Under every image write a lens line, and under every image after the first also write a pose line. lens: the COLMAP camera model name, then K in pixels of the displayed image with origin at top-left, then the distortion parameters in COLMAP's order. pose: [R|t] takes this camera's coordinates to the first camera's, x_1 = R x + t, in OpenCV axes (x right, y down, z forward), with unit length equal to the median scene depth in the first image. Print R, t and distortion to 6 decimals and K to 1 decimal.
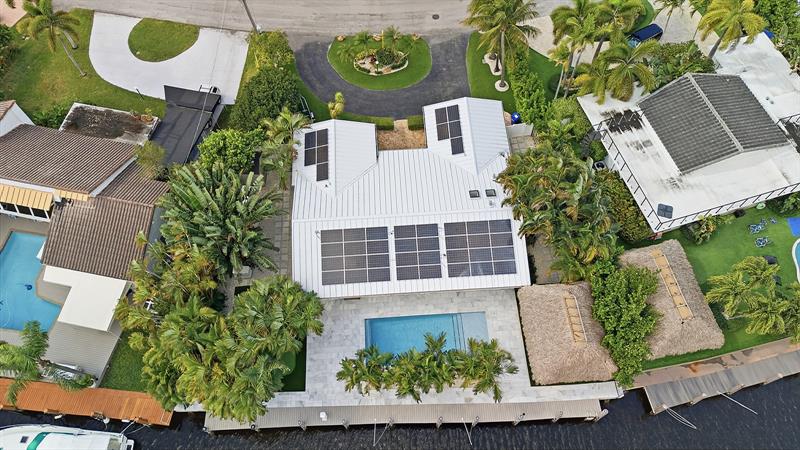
lens RADIAL K [[591.2, 0, 400.0], [0, 591.2, 225.0], [0, 0, 1]] dist [0.053853, -0.001586]
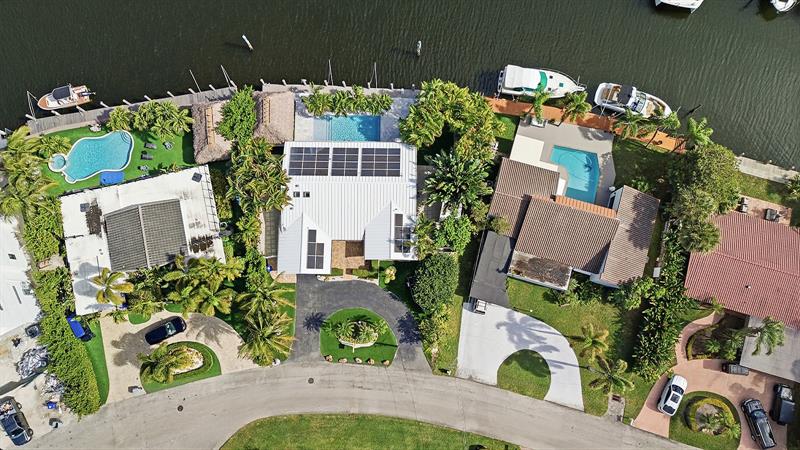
lens RADIAL K [[591.2, 0, 400.0], [0, 591.2, 225.0], [0, 0, 1]] dist [0.053853, -0.001586]
pose [[-0.997010, -0.069268, 0.034244, -0.202540], [0.075995, -0.798821, 0.596749, -1.122873], [-0.013981, 0.597567, 0.801697, -0.288027]]
